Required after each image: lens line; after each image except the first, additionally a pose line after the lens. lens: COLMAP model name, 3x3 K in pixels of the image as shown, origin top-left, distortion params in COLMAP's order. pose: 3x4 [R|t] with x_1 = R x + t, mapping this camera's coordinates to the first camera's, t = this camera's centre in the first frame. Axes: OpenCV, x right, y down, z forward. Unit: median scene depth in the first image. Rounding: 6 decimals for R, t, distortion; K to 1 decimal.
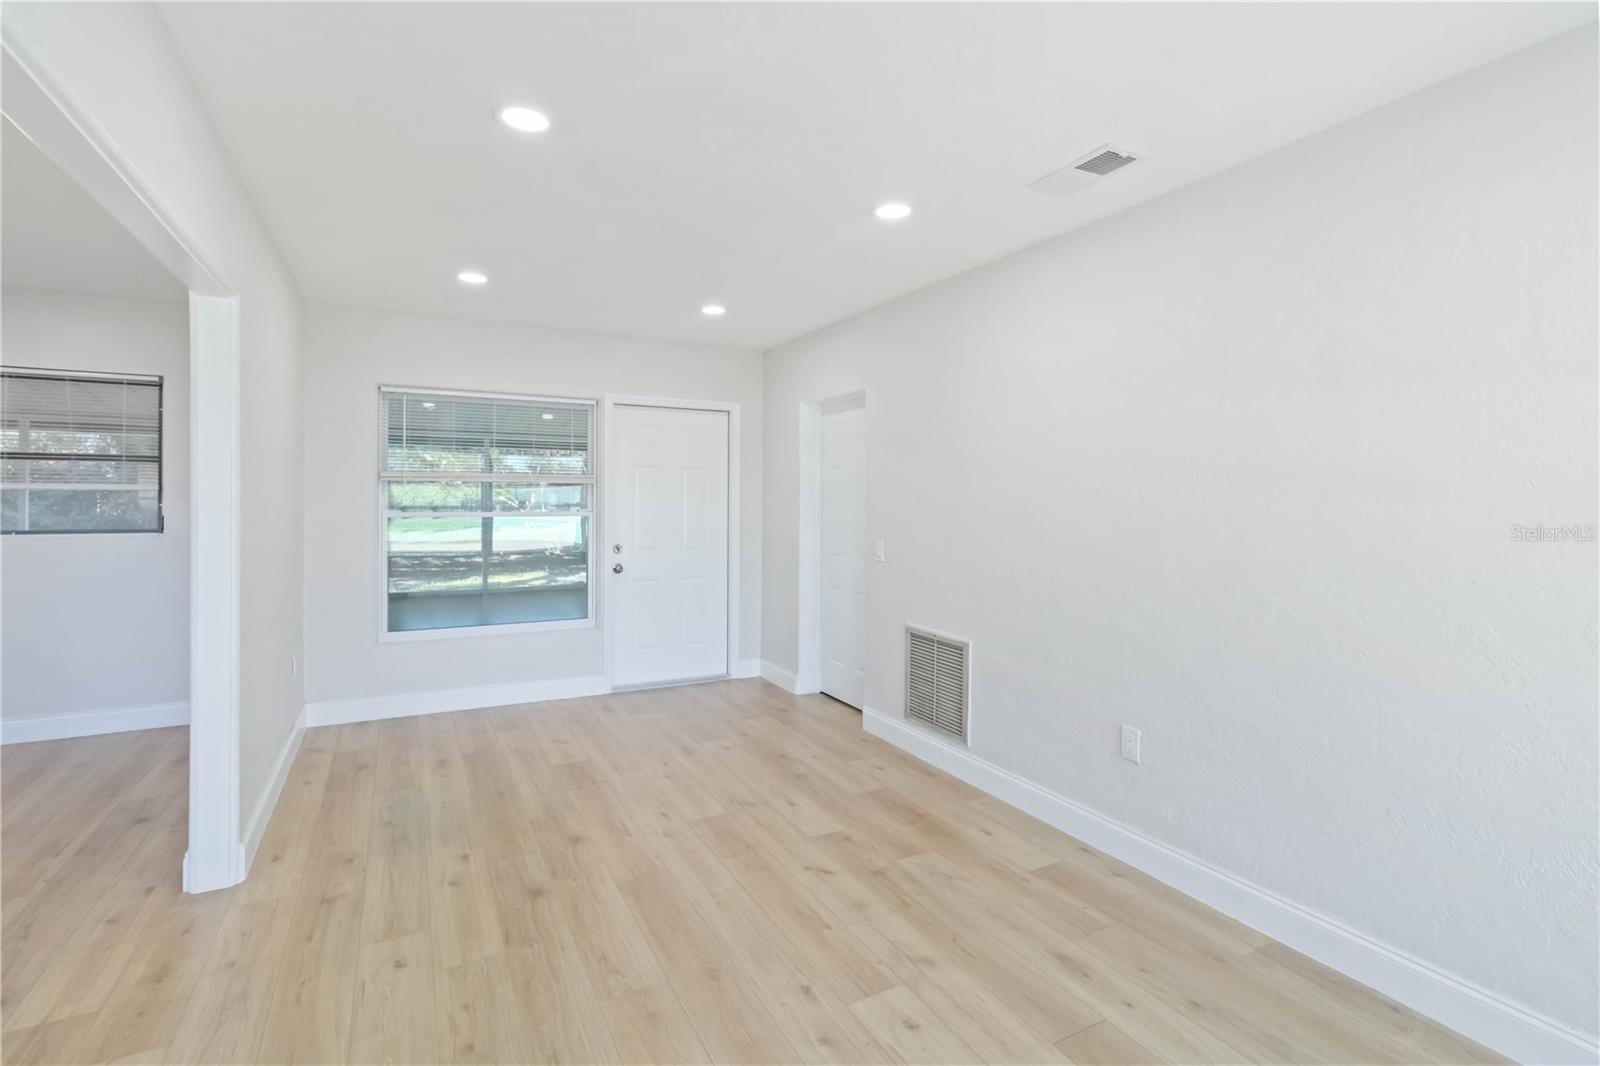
lens RADIAL K [[755.0, 0, 811.0], [0, 755.0, 502.2], [0, 0, 1]] dist [0.003278, 0.000682]
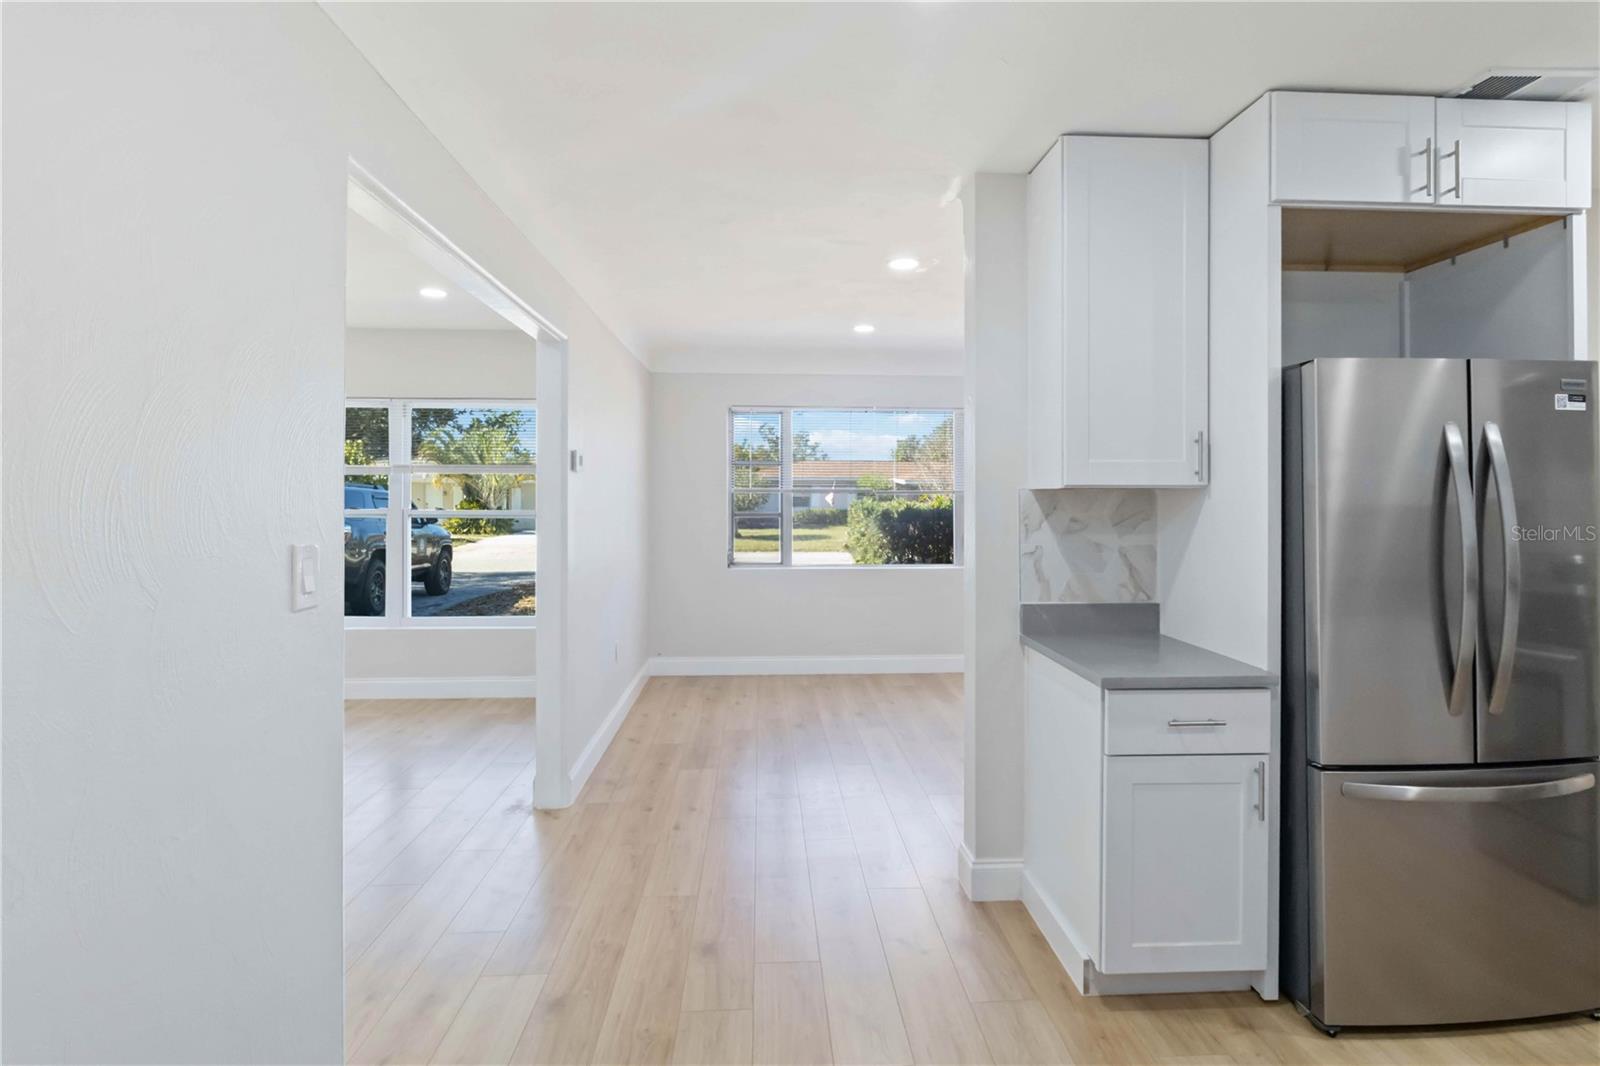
lens RADIAL K [[801.5, 0, 809.3], [0, 801.5, 497.3], [0, 0, 1]] dist [-0.002046, -0.000575]
pose [[-0.904924, -0.007899, 0.425499, -0.913860], [-0.004032, 0.999942, 0.009987, -0.010713], [-0.425553, 0.007322, -0.904904, 0.907587]]
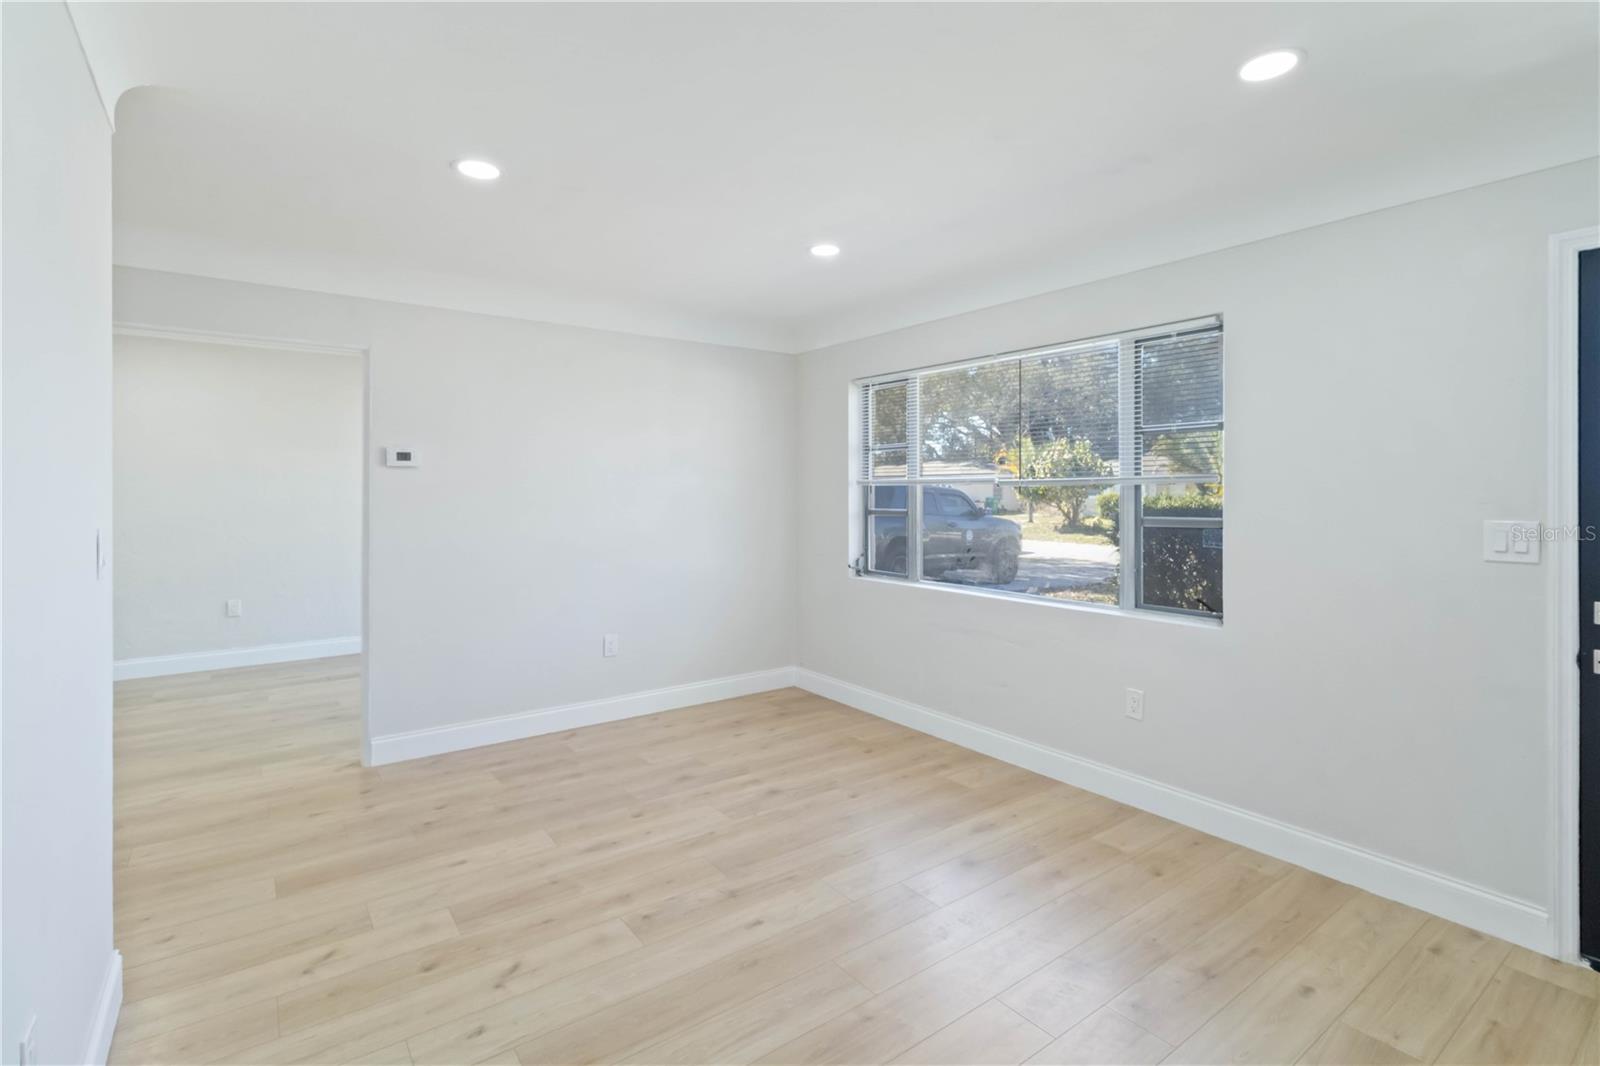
lens RADIAL K [[755.0, 0, 811.0], [0, 755.0, 502.2], [0, 0, 1]] dist [0.003278, 0.000682]
pose [[-0.151258, -0.020988, 0.988271, -1.294368], [0.006094, 0.999736, 0.022164, -0.003713], [-0.988476, 0.009375, -0.151090, -0.169040]]
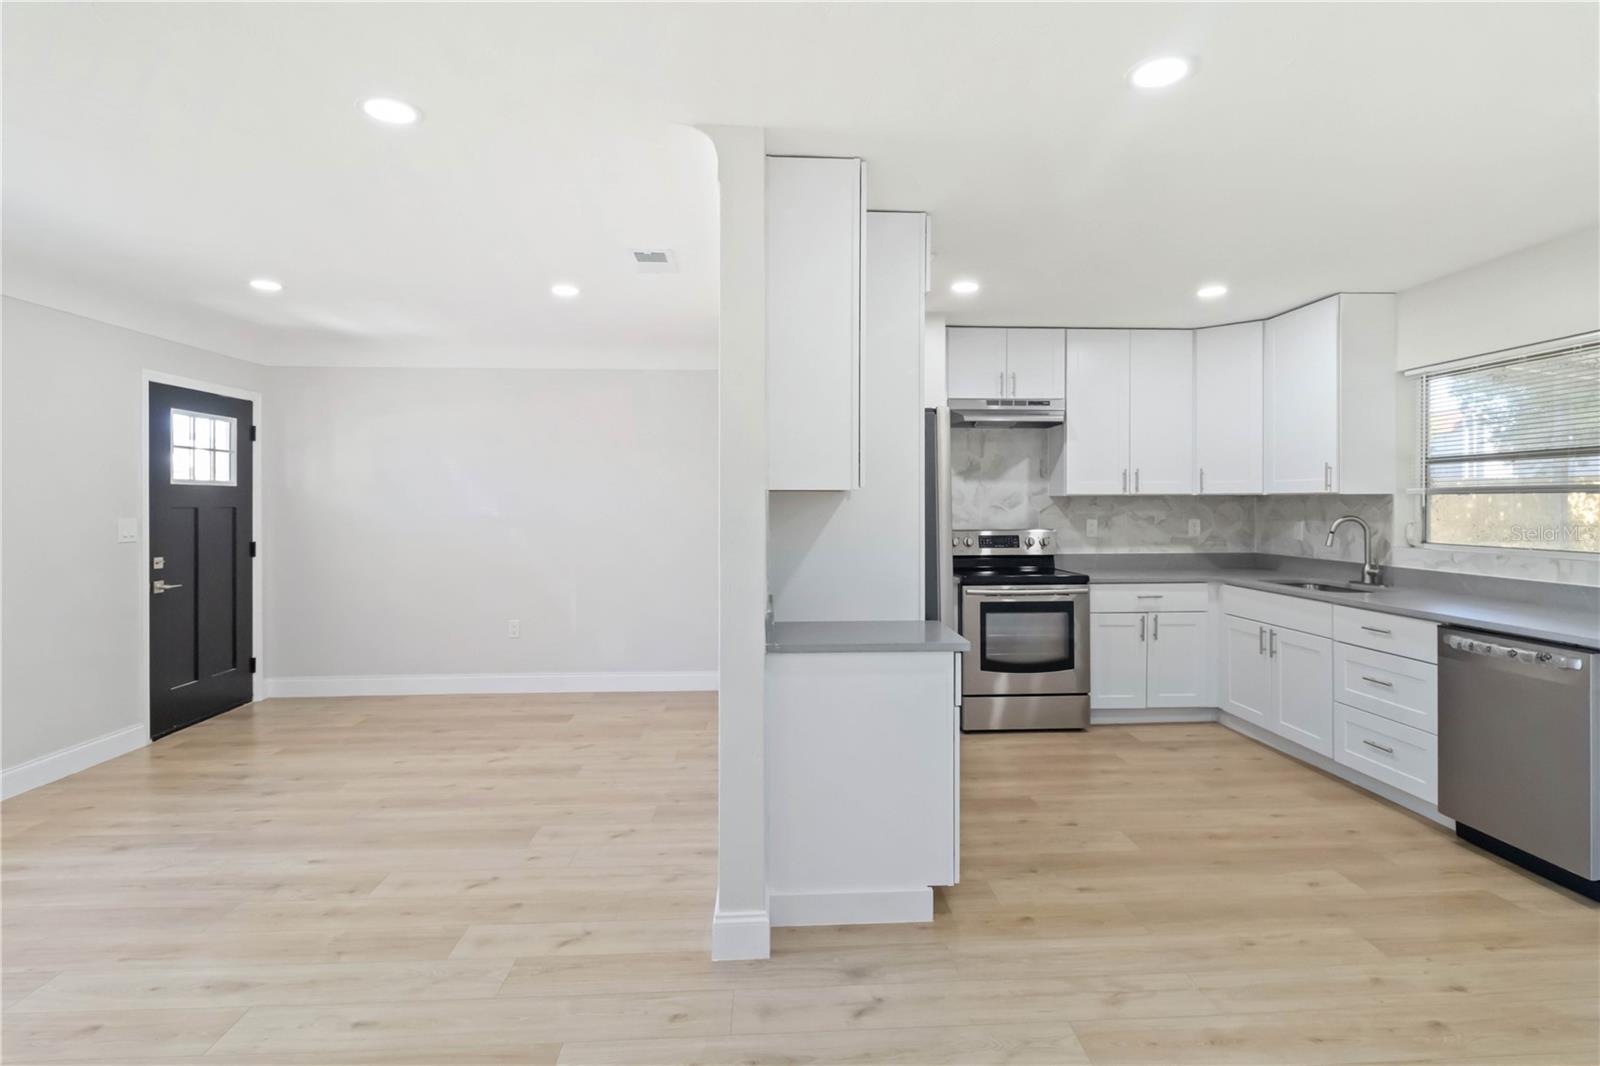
lens RADIAL K [[791.9, 0, 807.6], [0, 791.9, 507.6], [0, 0, 1]] dist [-0.002487, -0.000723]
pose [[-0.427111, 0.000118, -0.904199, -0.240744], [-0.007153, 0.999968, 0.003509, -0.000236], [0.904171, 0.007966, -0.427097, 0.518350]]
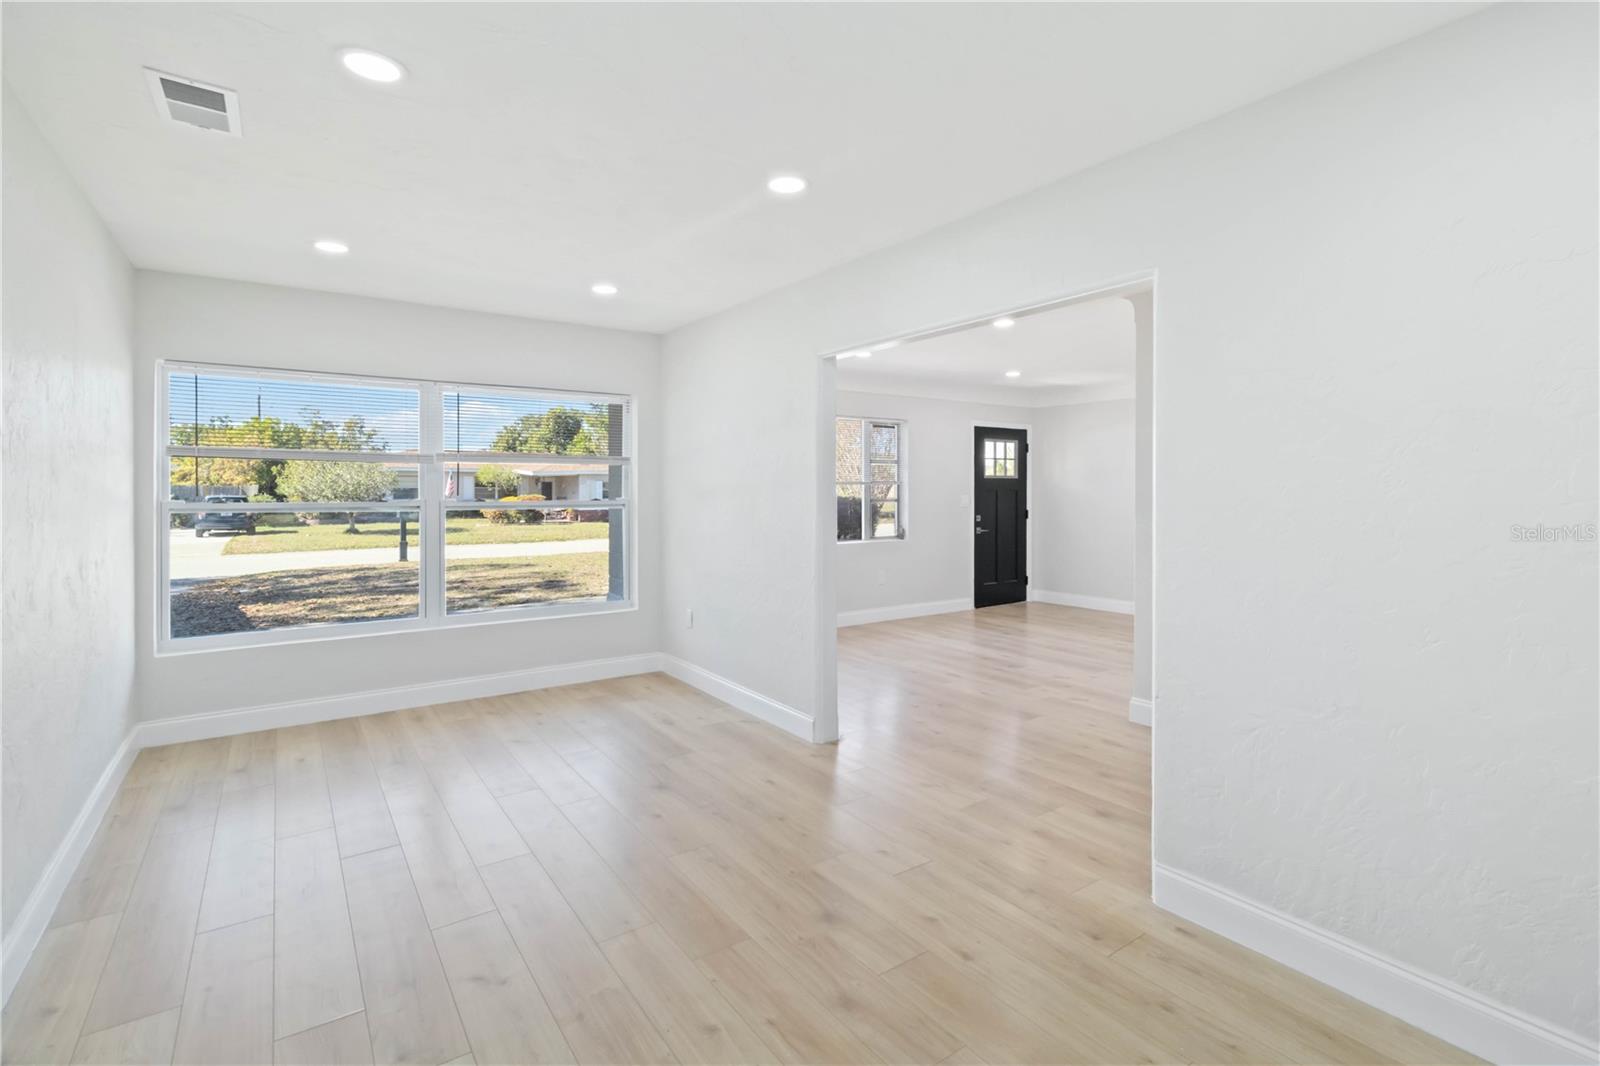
lens RADIAL K [[746.9, 0, 815.8], [0, 746.9, 488.6], [0, 0, 1]] dist [0.001152, 0.000195]
pose [[-0.991973, -0.005936, -0.126308, -0.147620], [-0.006865, 0.999953, 0.006915, -0.005092], [0.126261, 0.007727, -0.991967, 1.221038]]
